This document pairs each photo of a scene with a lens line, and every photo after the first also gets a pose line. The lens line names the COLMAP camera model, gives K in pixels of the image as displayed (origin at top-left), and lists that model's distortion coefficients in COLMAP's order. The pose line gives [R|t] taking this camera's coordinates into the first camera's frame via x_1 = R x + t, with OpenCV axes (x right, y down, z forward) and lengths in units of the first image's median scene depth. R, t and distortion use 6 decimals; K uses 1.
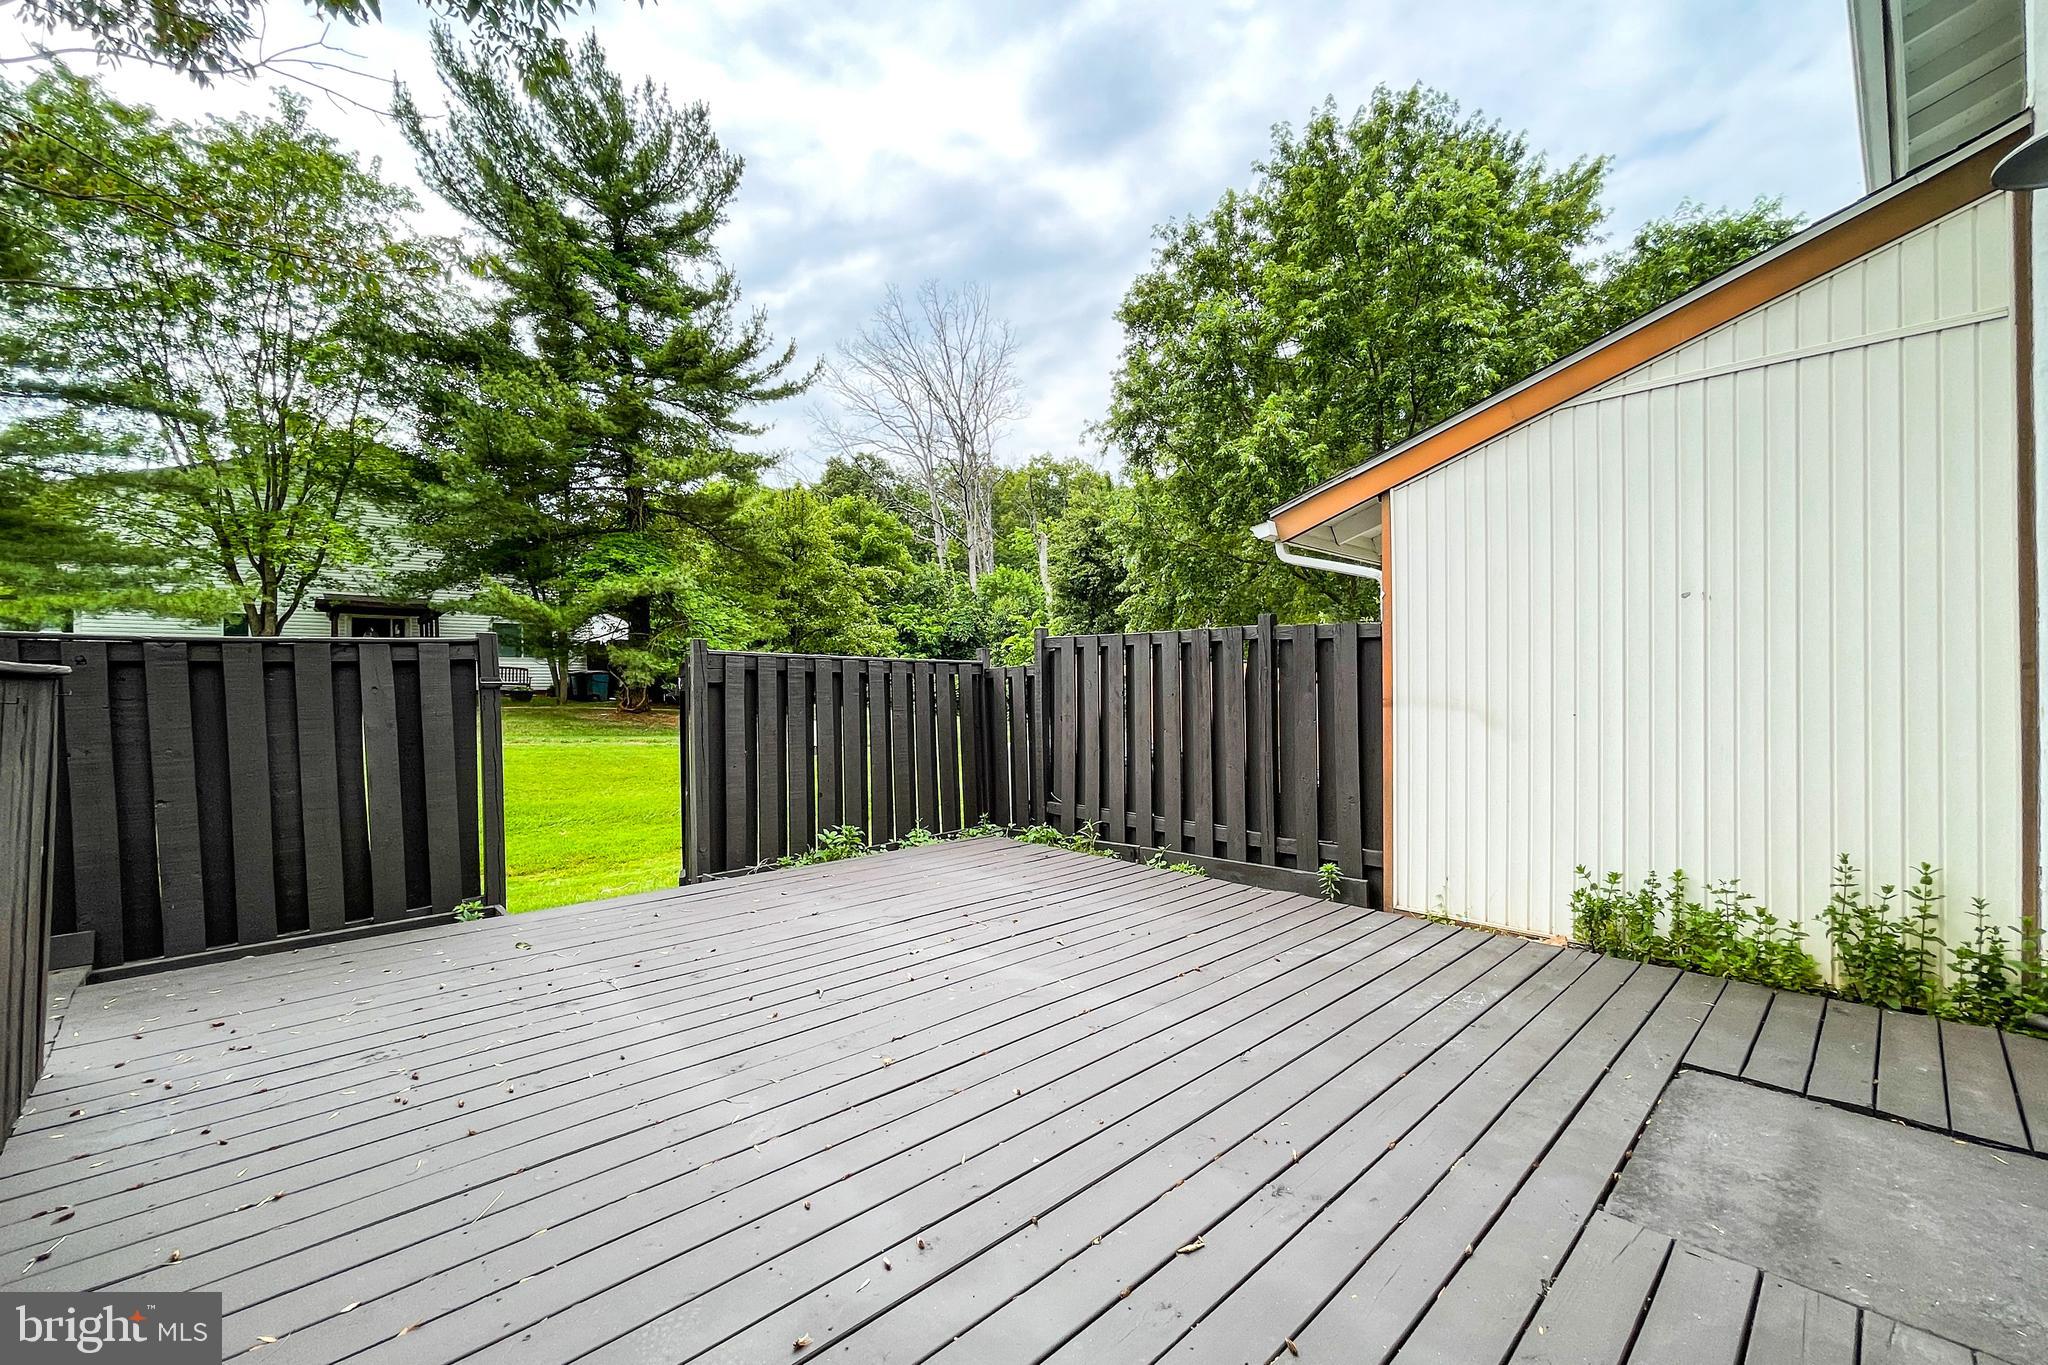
lens RADIAL K [[846.7, 0, 1016.9], [0, 846.7, 683.7], [0, 0, 1]] dist [-0.002648, -0.000395]
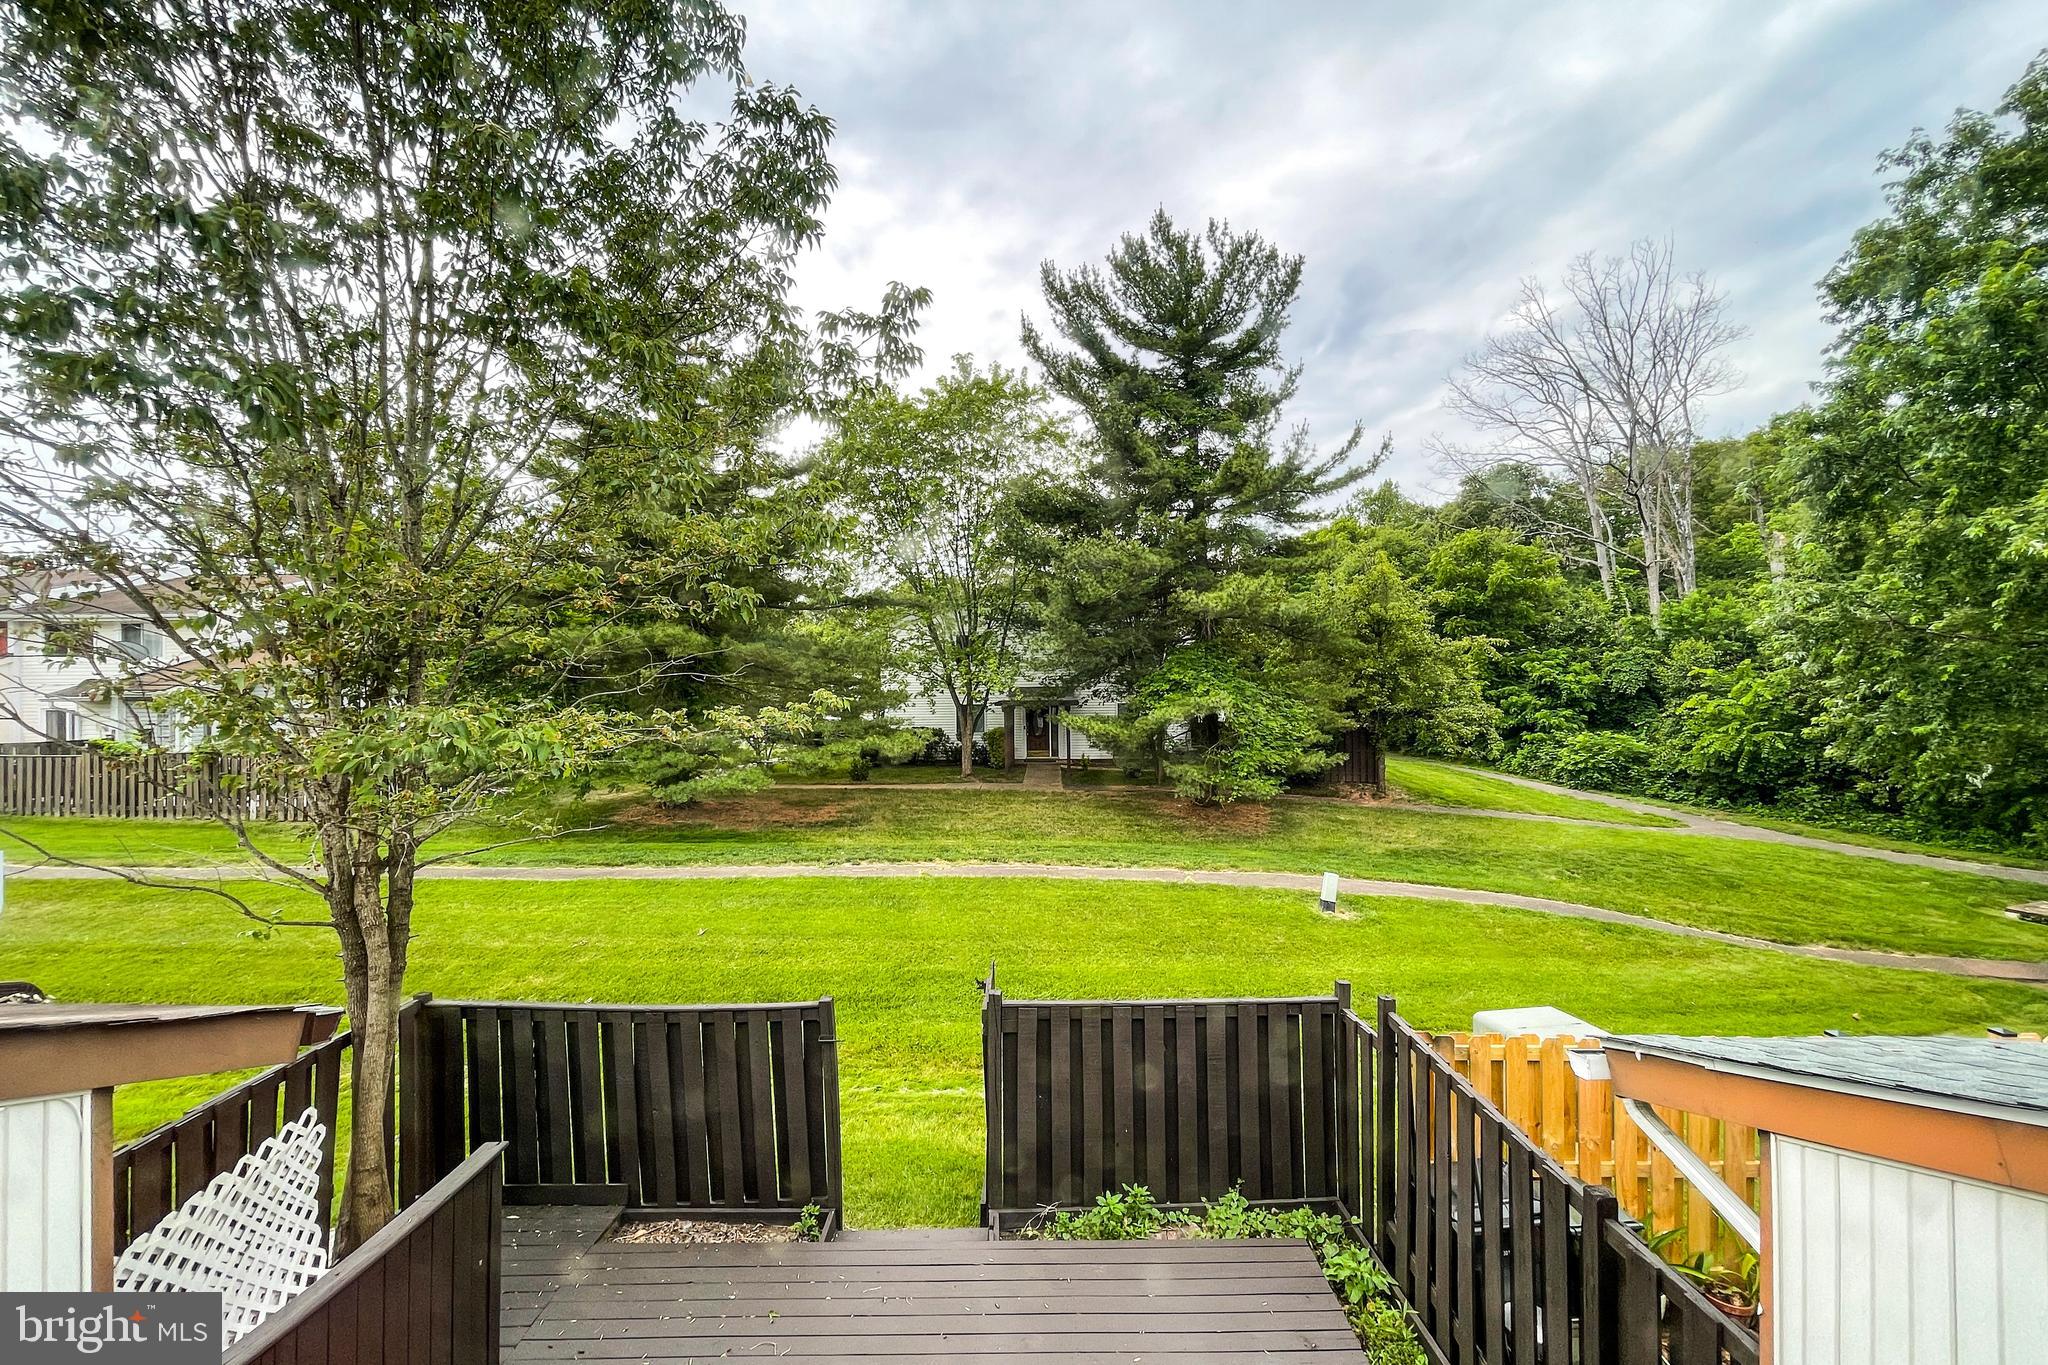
lens RADIAL K [[822.3, 0, 1024.0], [0, 822.3, 682.5], [0, 0, 1]] dist [-0.001424, -0.000352]
pose [[0.725598, -0.006526, -0.688088, 0.104605], [0.009244, 0.999957, 0.000264, -0.120891], [0.688057, -0.006552, 0.725627, 0.063842]]
